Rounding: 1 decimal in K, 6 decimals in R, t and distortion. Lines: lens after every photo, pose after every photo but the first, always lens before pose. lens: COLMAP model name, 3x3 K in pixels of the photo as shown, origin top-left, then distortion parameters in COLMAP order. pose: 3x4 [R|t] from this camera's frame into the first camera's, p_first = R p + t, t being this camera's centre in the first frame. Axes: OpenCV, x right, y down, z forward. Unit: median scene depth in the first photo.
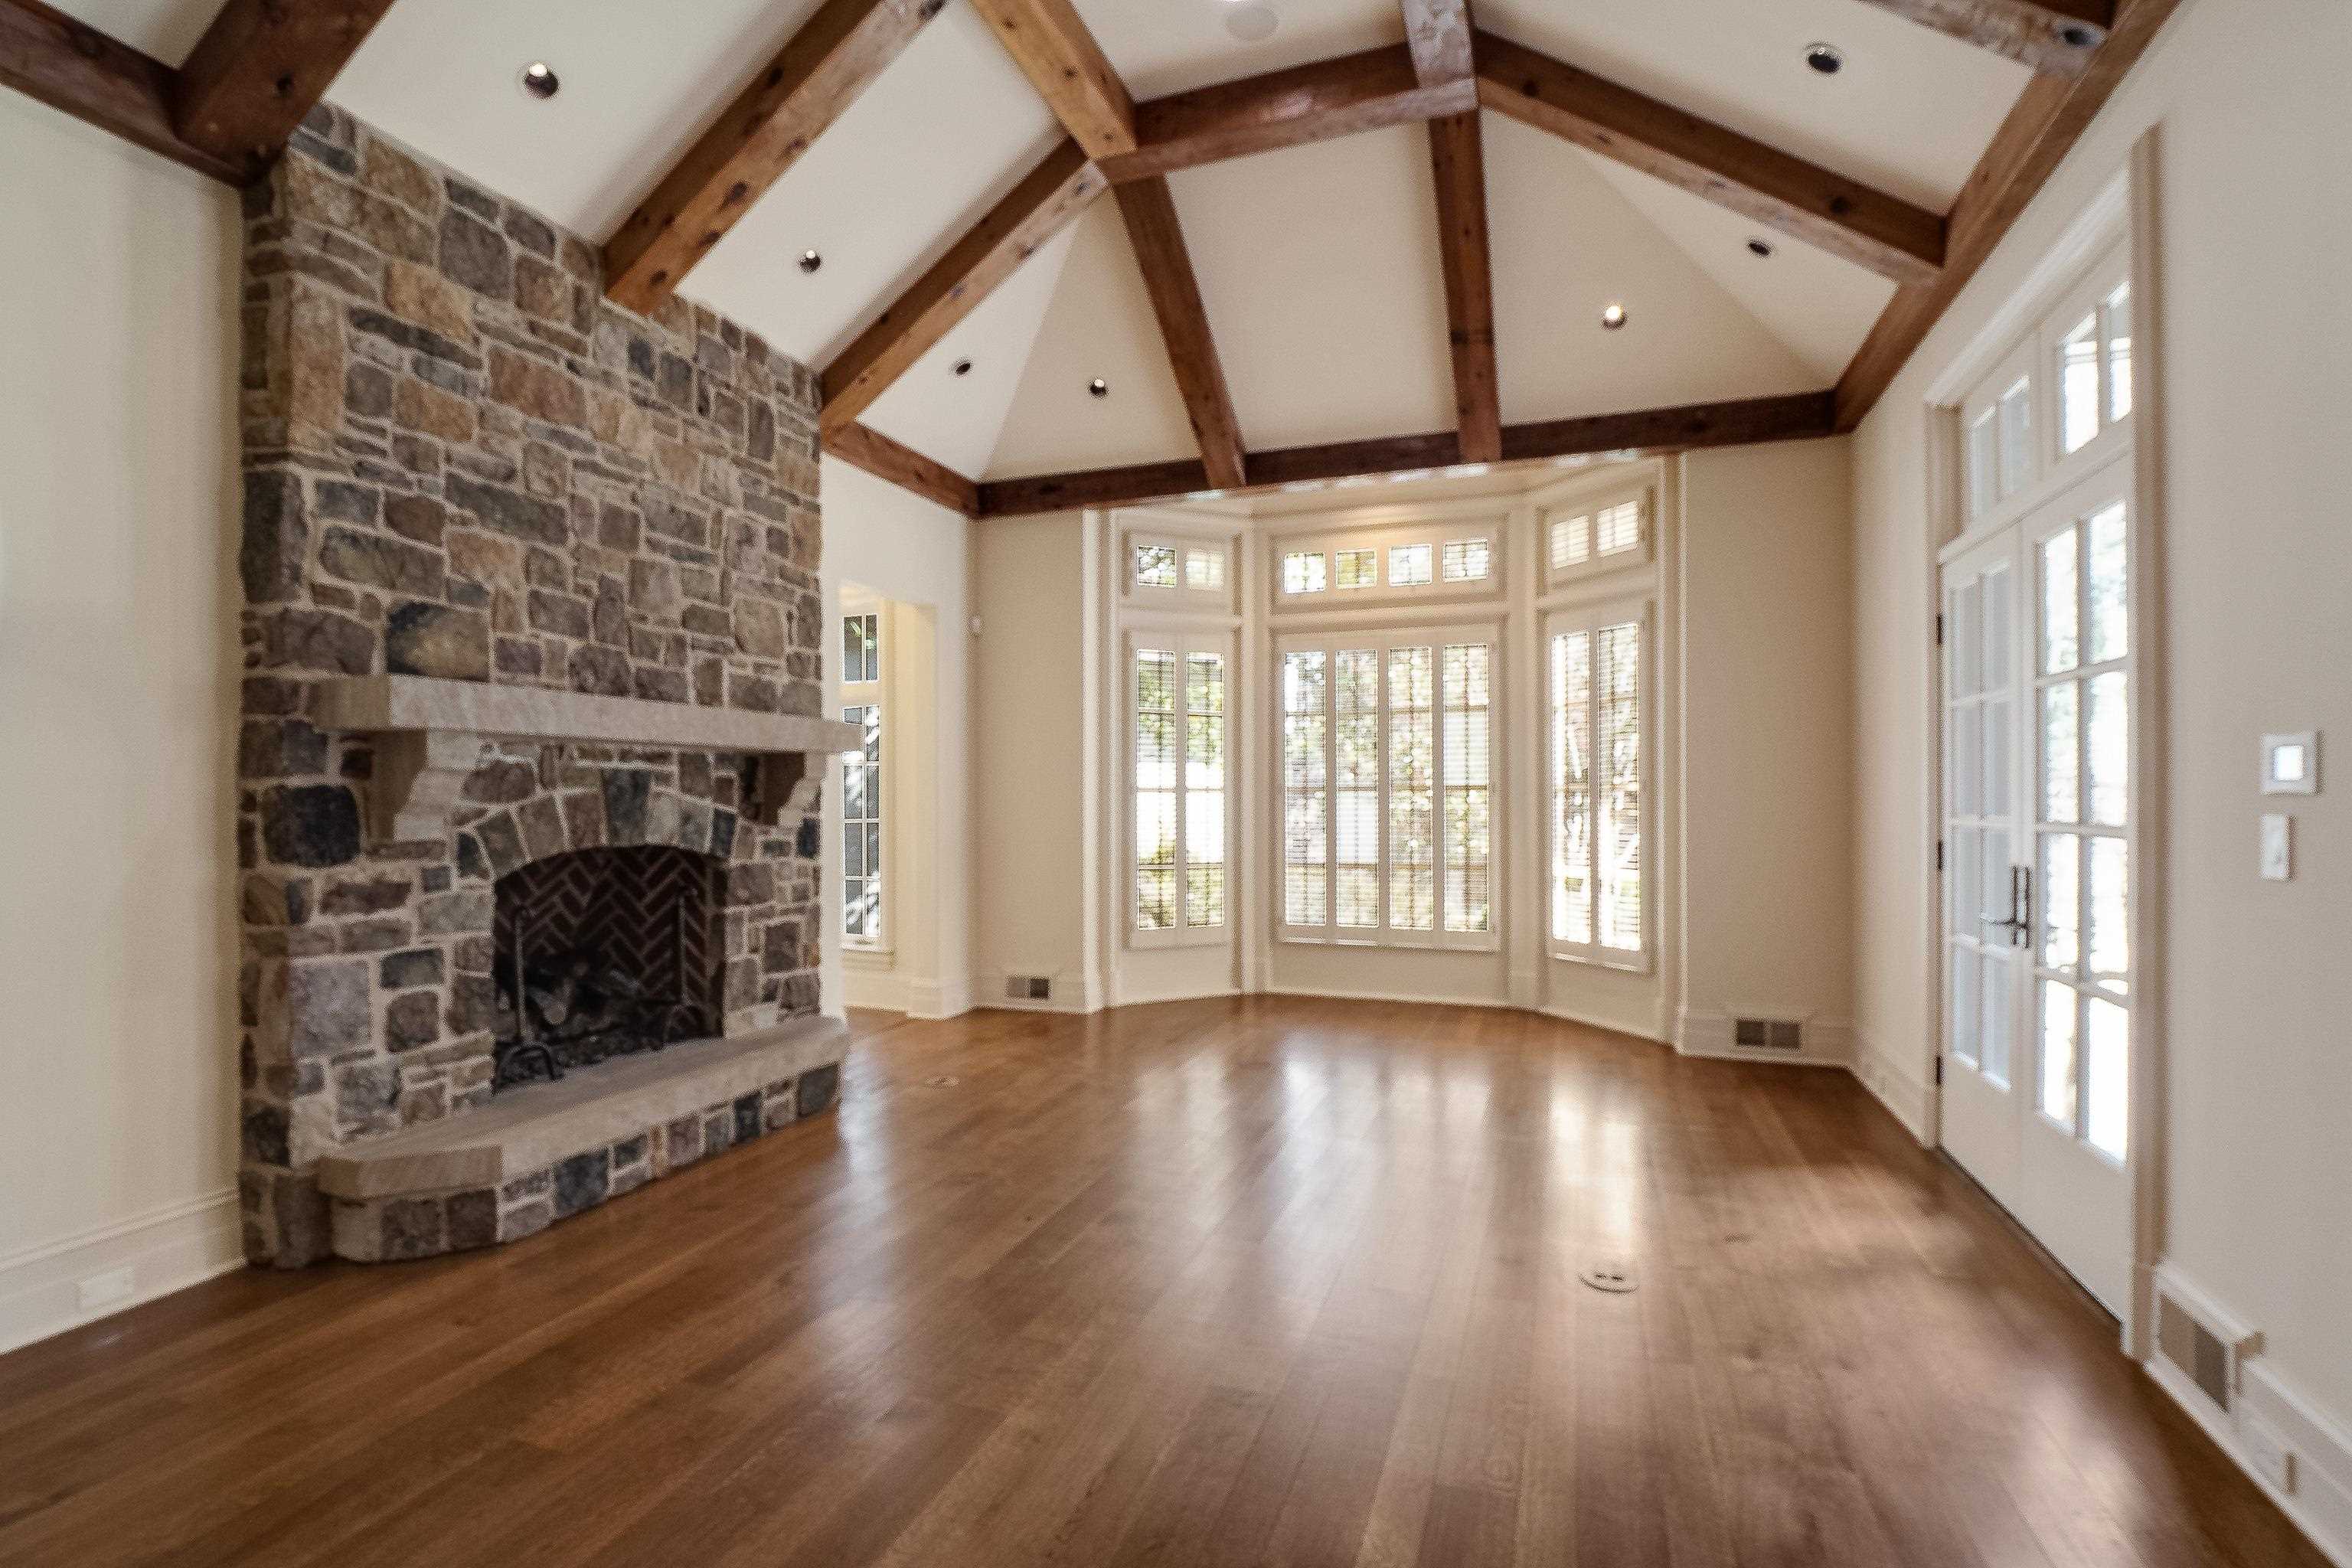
lens RADIAL K [[1128.9, 0, 1157.9], [0, 1128.9, 788.1], [0, 0, 1]] dist [-0.013071, -0.000233]
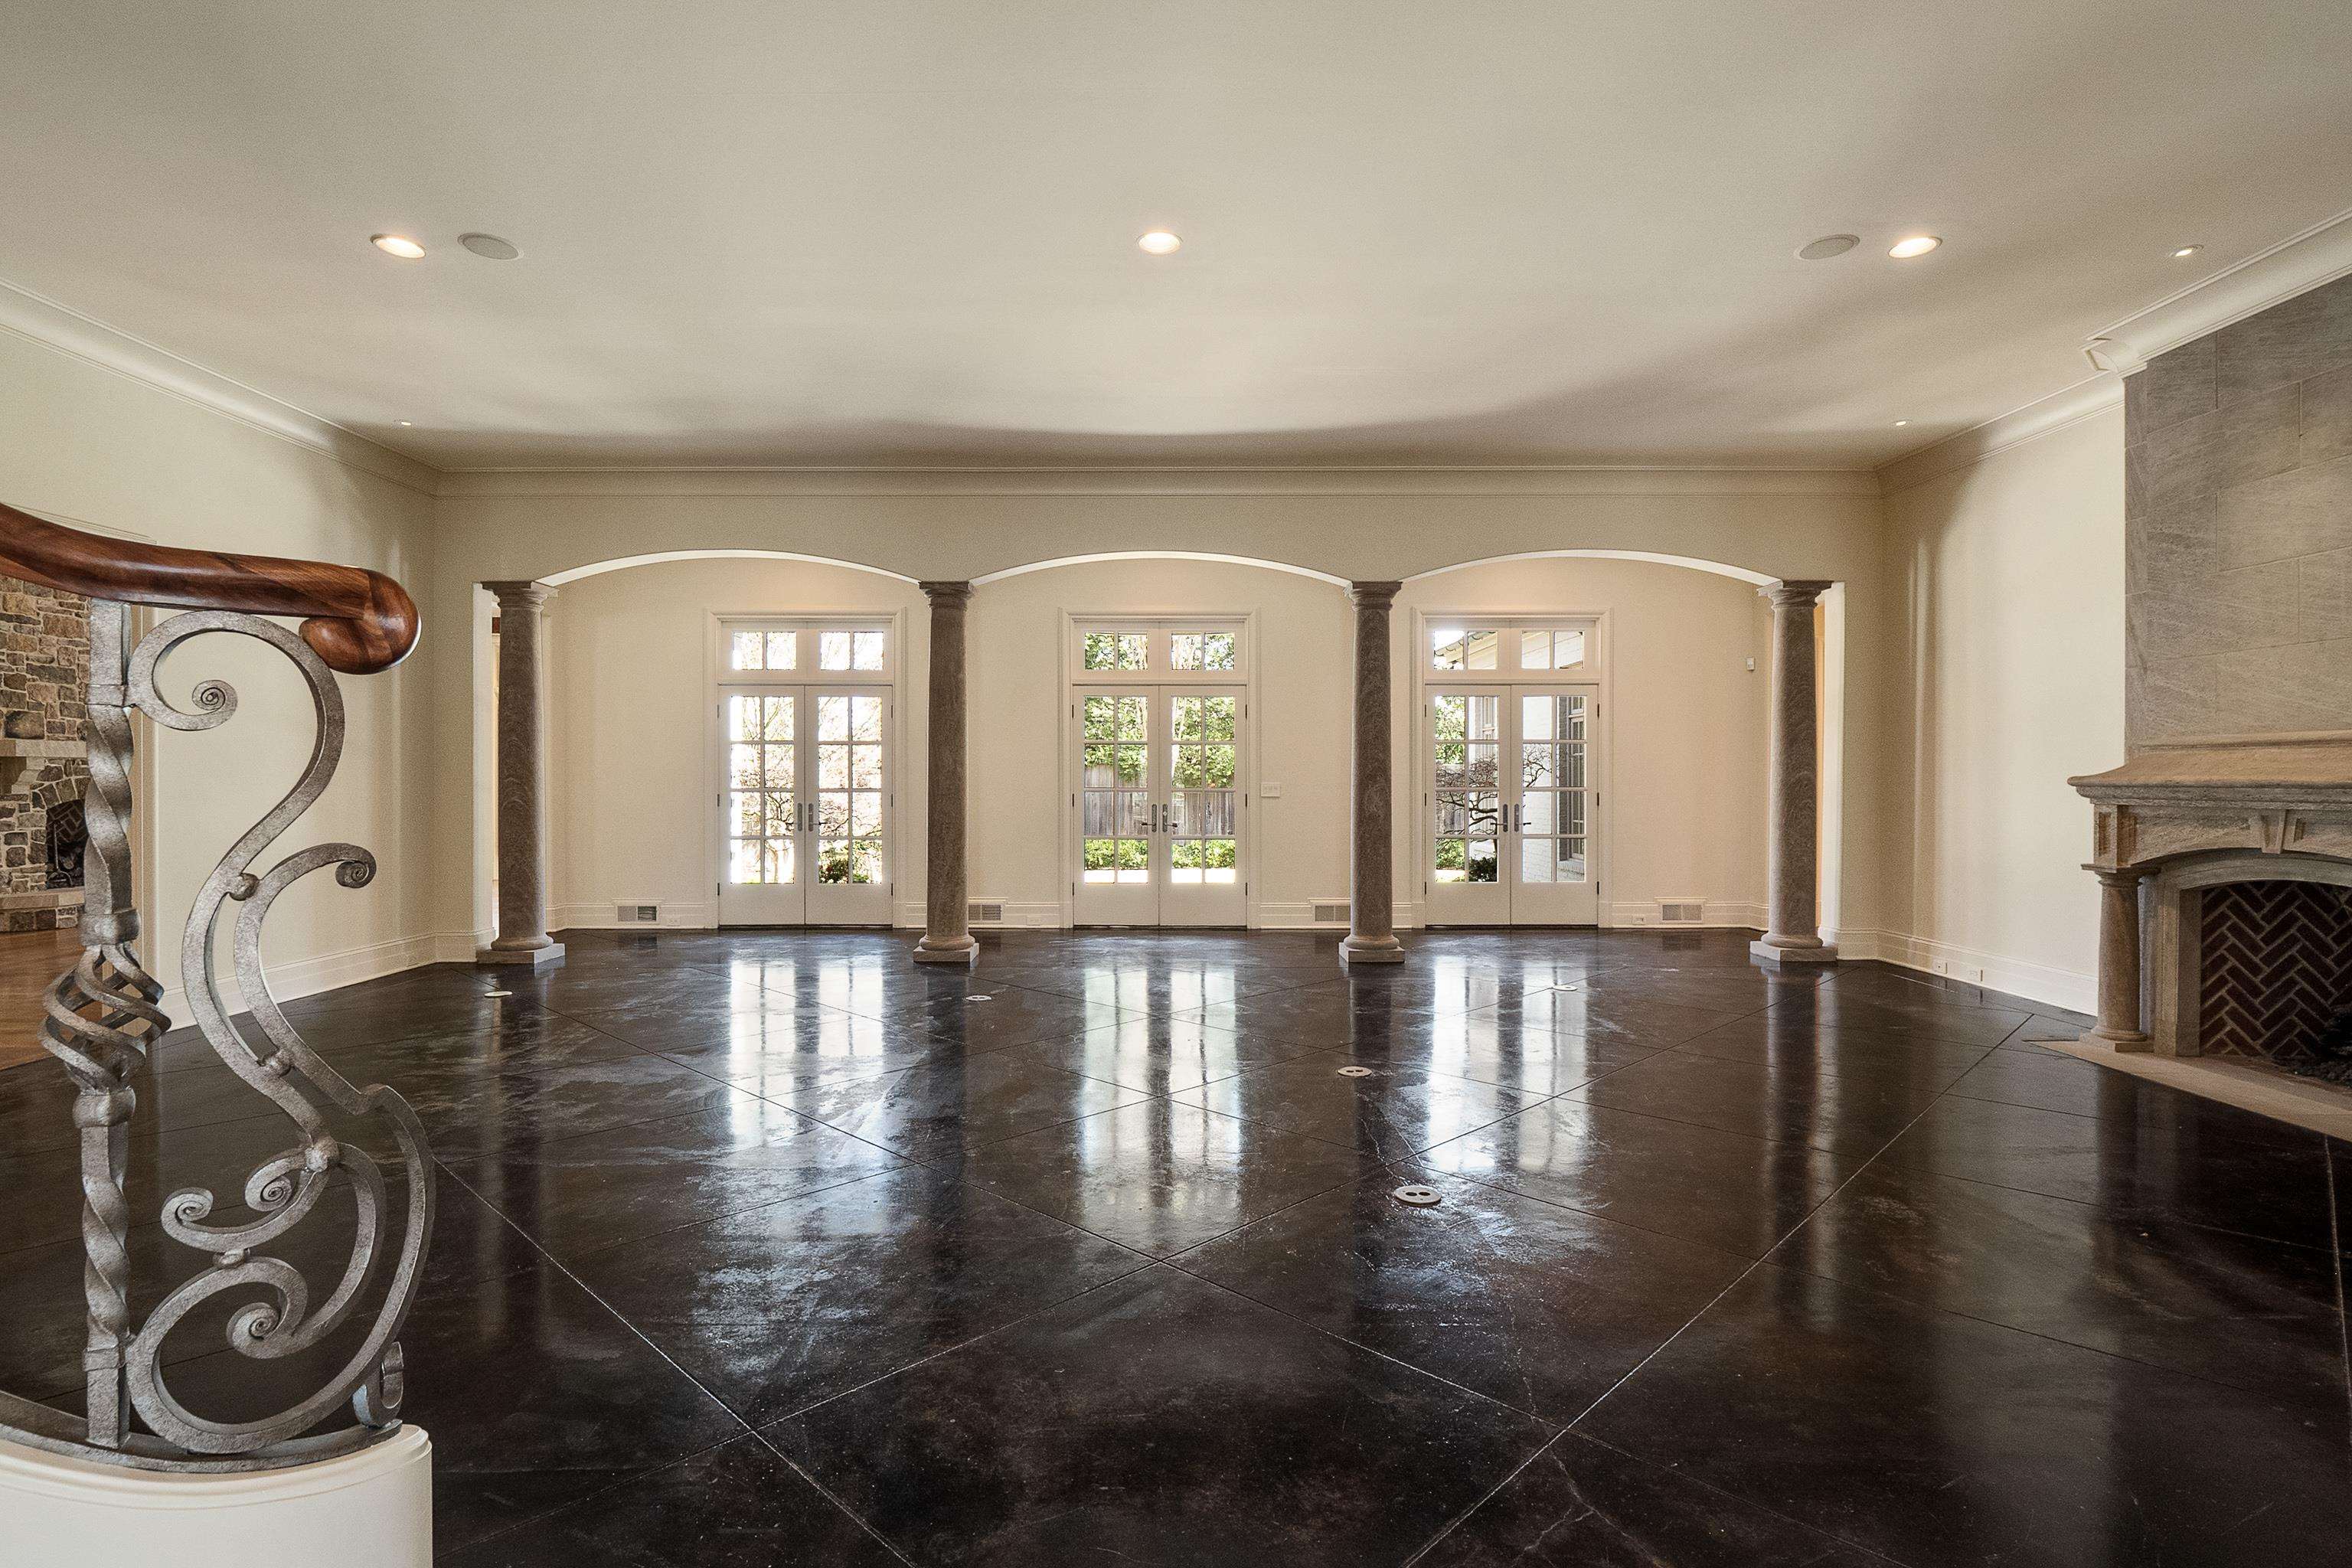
lens RADIAL K [[1128.9, 0, 1176.4], [0, 1128.9, 788.1], [0, 0, 1]] dist [-0.013071, -0.000233]
pose [[0.934034, 0.002106, 0.357177, 0.886221], [-0.007298, 0.999886, 0.013189, -0.022968], [-0.357109, -0.014926, 0.933943, -2.202269]]
